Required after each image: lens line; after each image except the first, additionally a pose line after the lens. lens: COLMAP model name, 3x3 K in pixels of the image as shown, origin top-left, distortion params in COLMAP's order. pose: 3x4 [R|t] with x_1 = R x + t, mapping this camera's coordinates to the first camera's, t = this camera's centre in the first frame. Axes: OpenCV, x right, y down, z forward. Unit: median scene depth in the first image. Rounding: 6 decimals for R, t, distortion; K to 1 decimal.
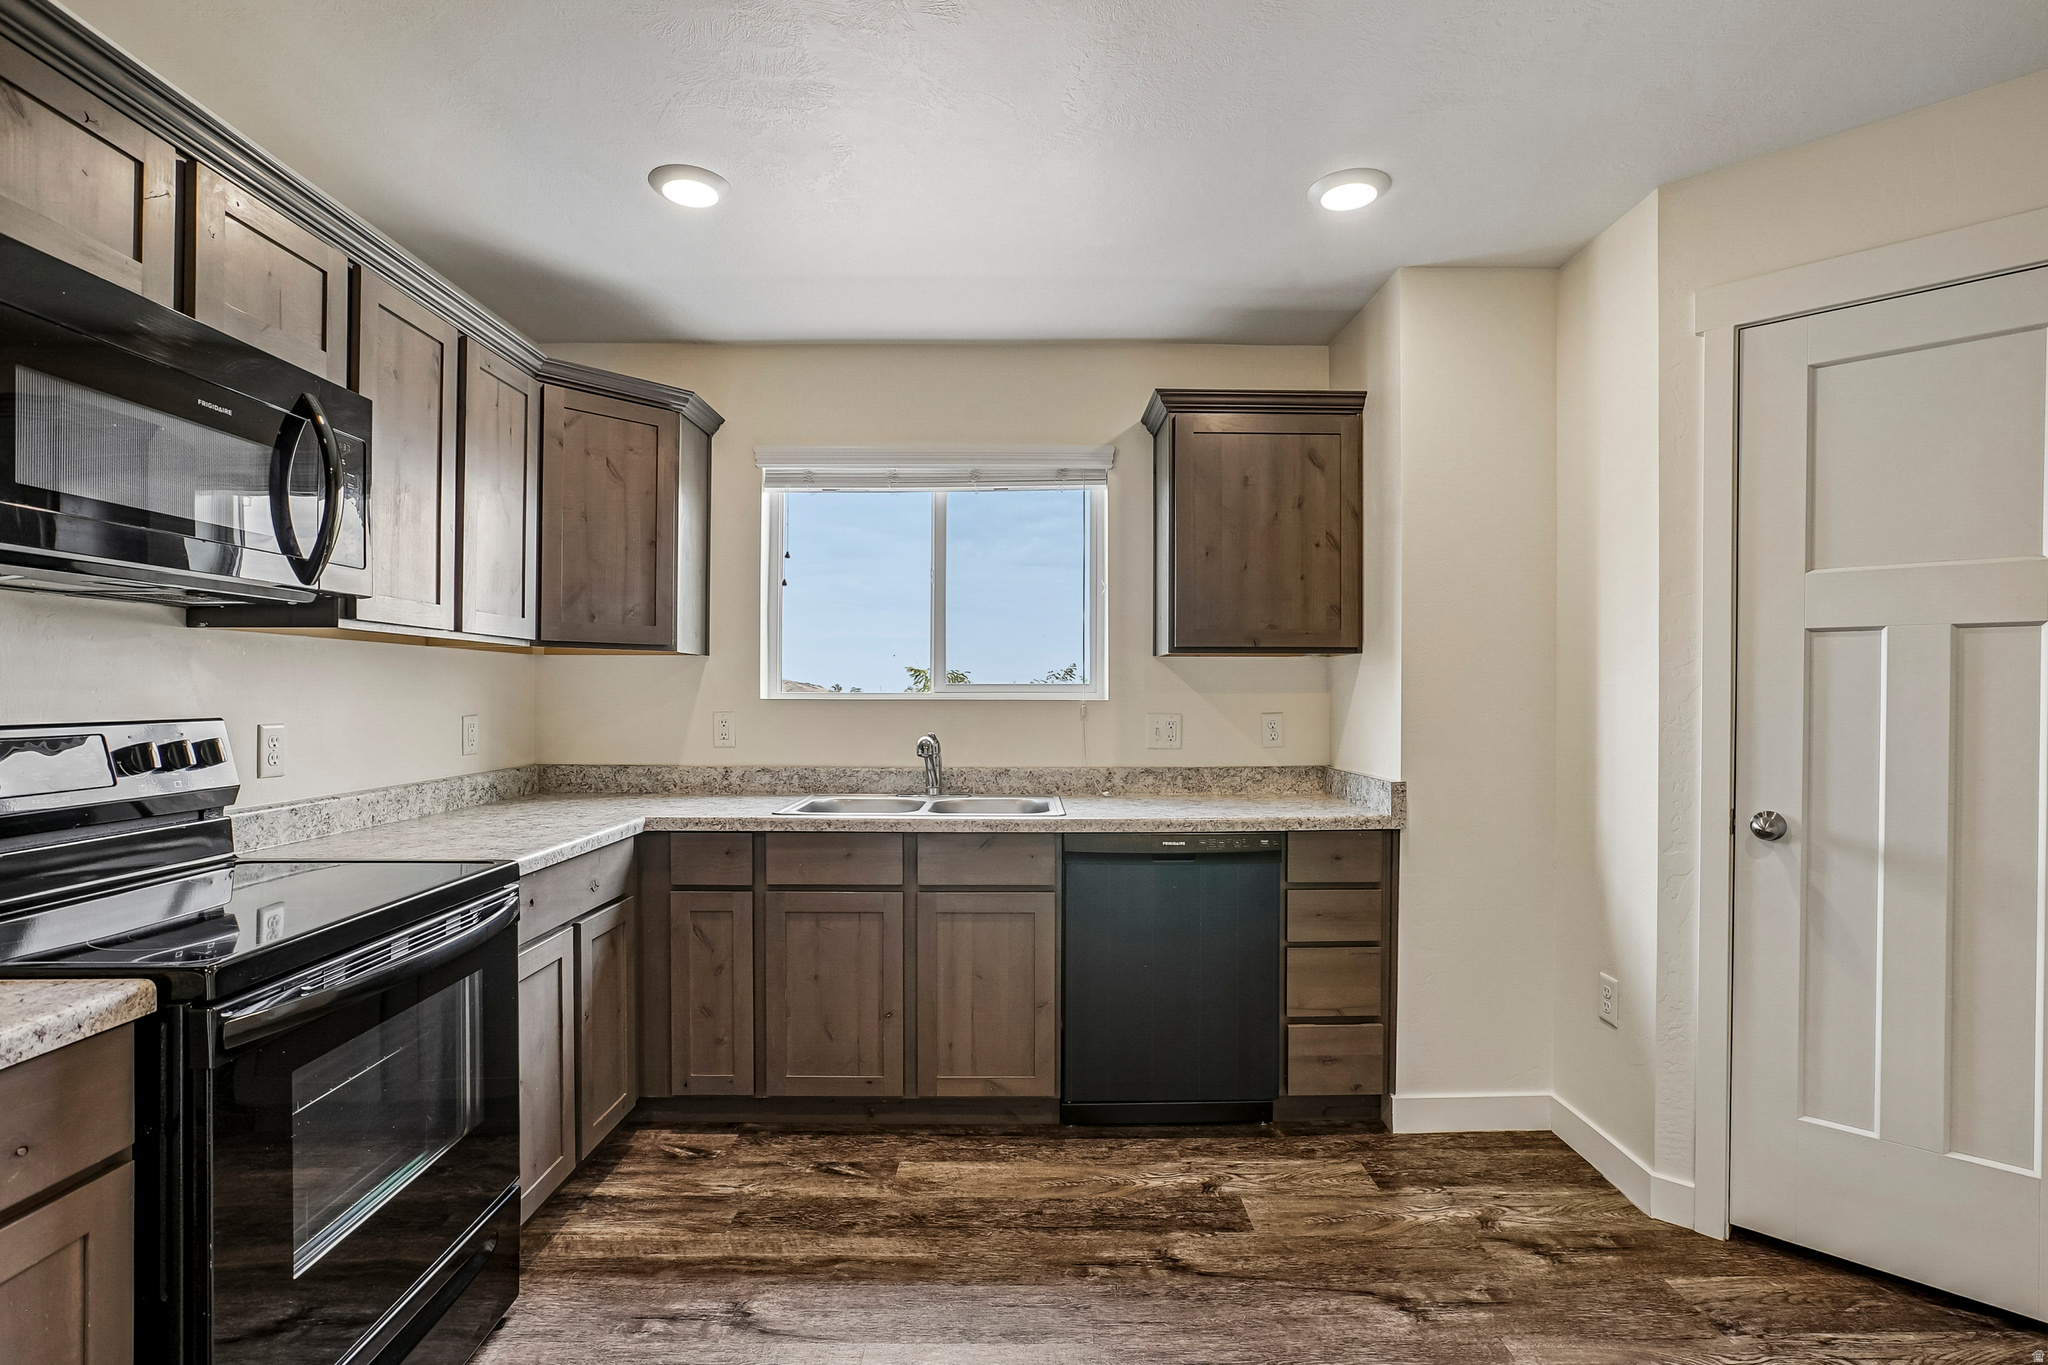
lens RADIAL K [[953.2, 0, 1033.0], [0, 953.2, 688.6], [0, 0, 1]] dist [-0.054403, 0.027934]
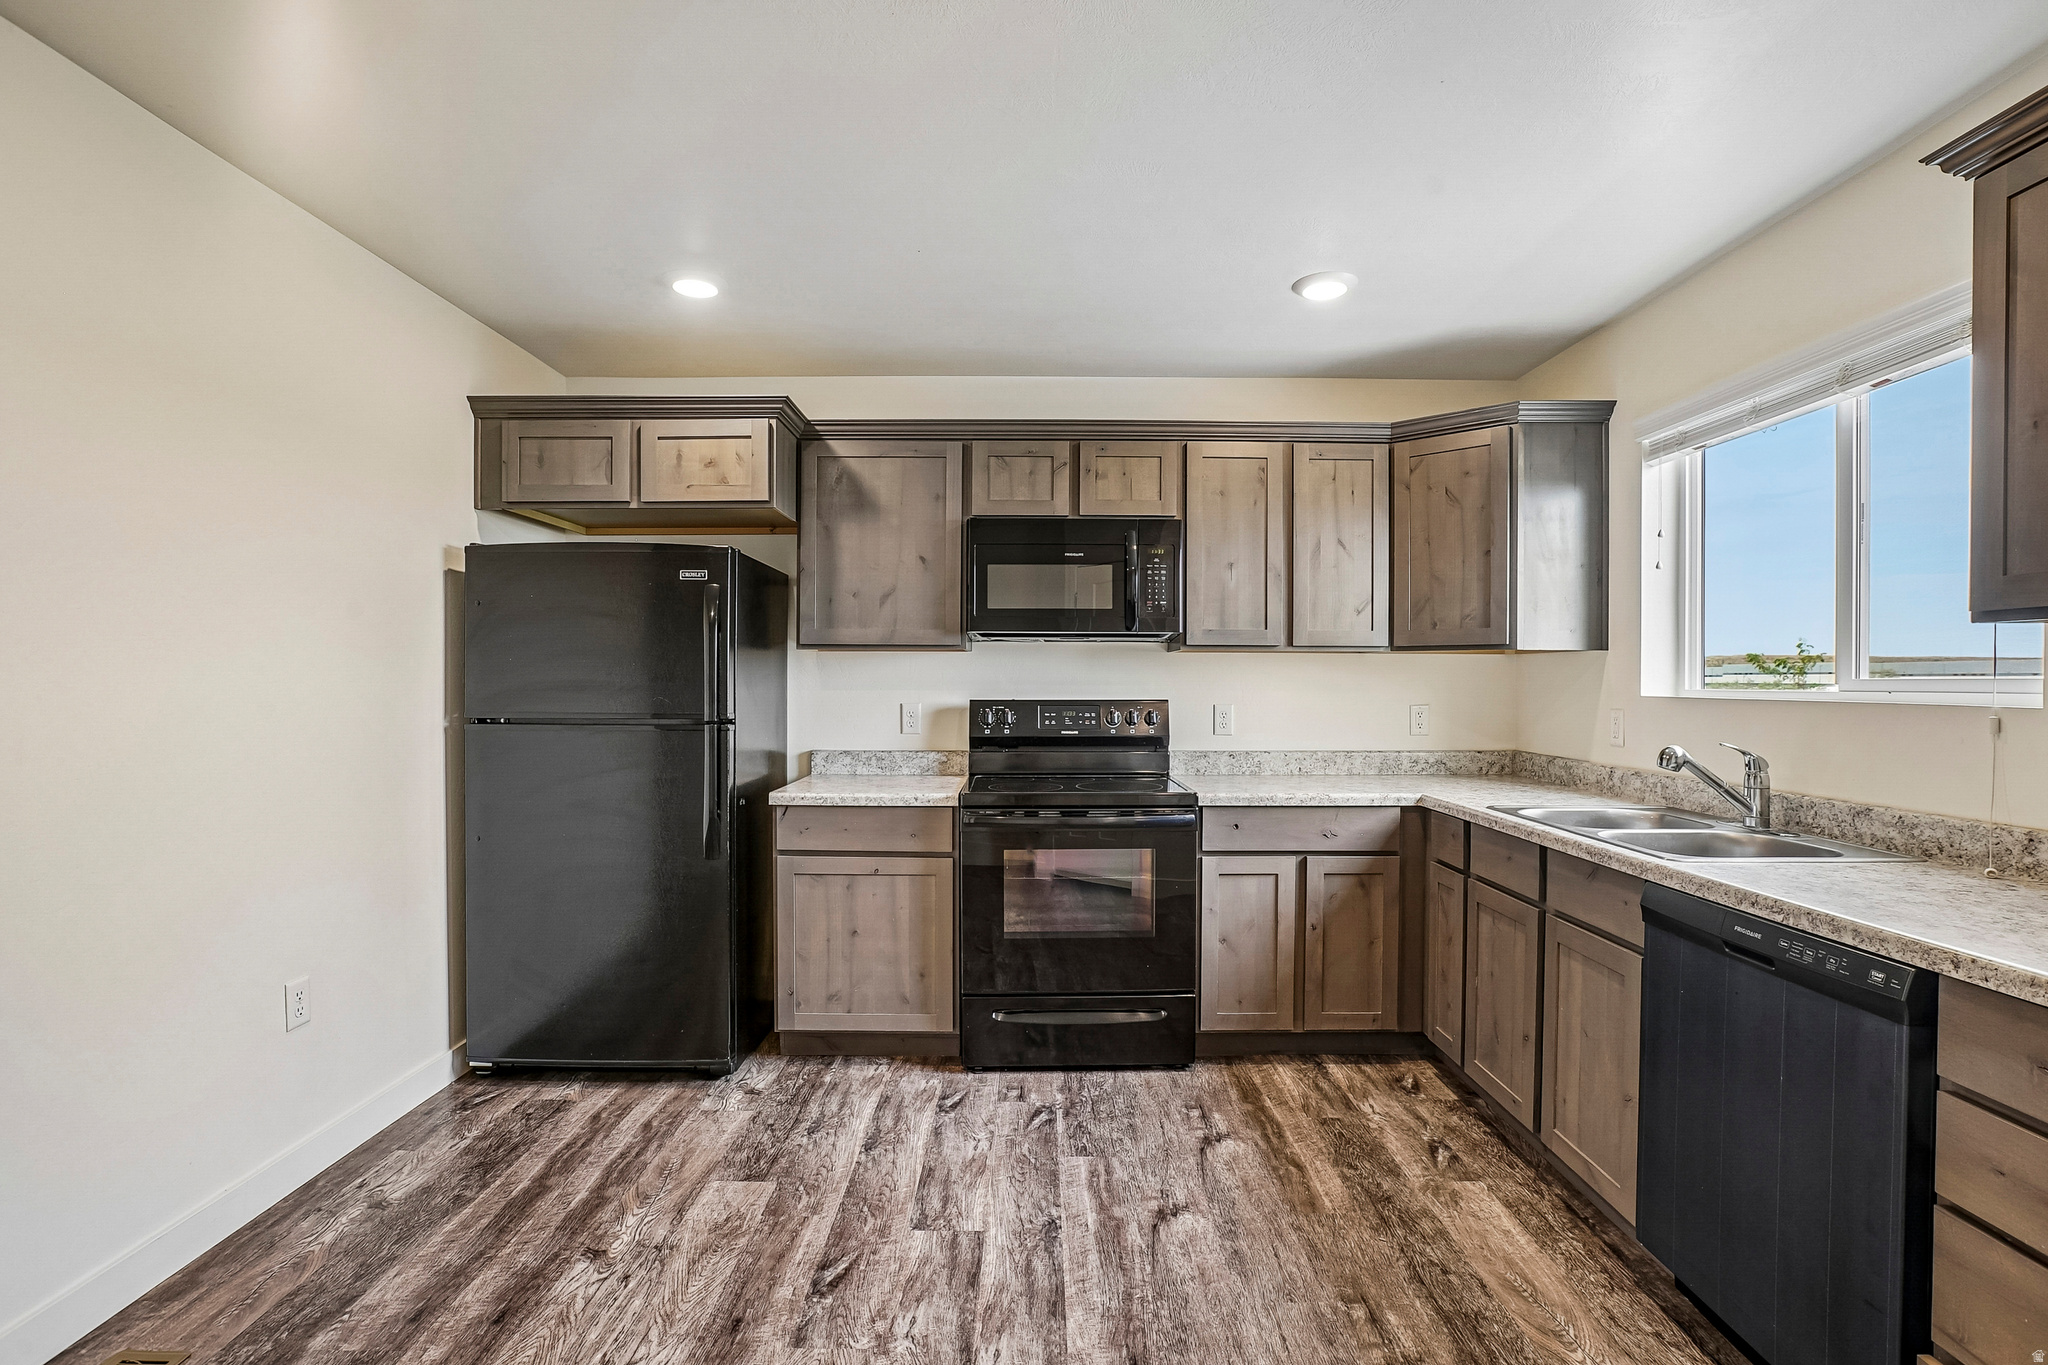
lens RADIAL K [[953.2, 0, 1033.0], [0, 953.2, 688.6], [0, 0, 1]] dist [-0.054403, 0.027934]
pose [[-0.012624, 0.007029, -0.999896, 0.768444], [0.002270, 0.999973, 0.007001, -0.004477], [0.999918, -0.002182, -0.012640, 0.530528]]
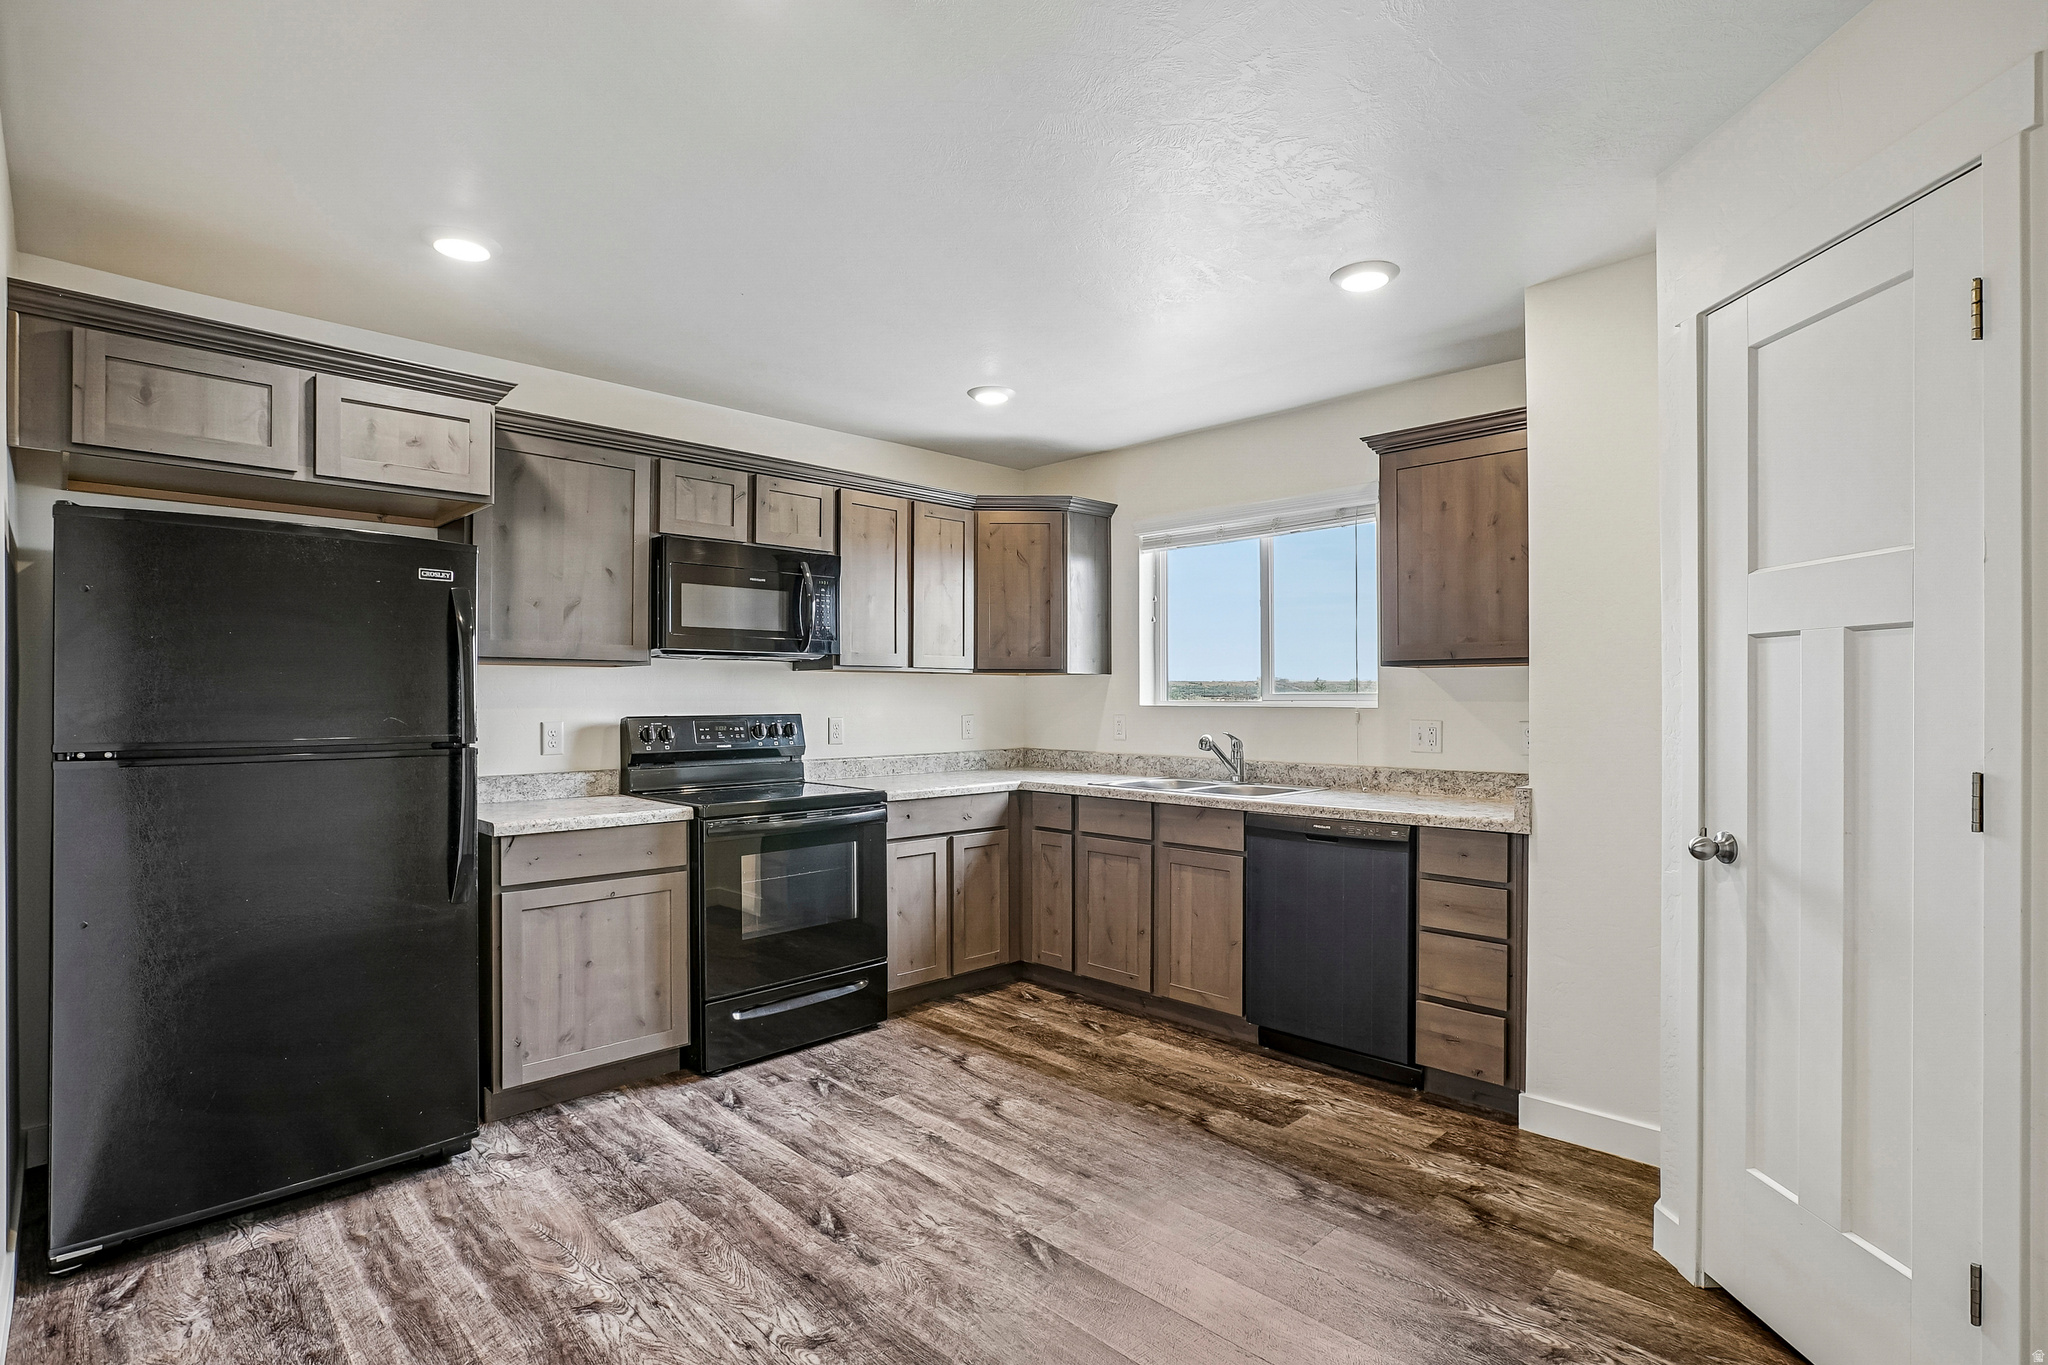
lens RADIAL K [[996.9, 0, 1036.8], [0, 996.9, 688.4], [0, 0, 1]] dist [-0.050962, 0.030242]
pose [[0.696503, -0.008201, -0.717507, 0.796430], [0.005548, 0.999966, -0.006044, -0.007047], [0.717533, 0.000228, 0.696525, -0.134577]]
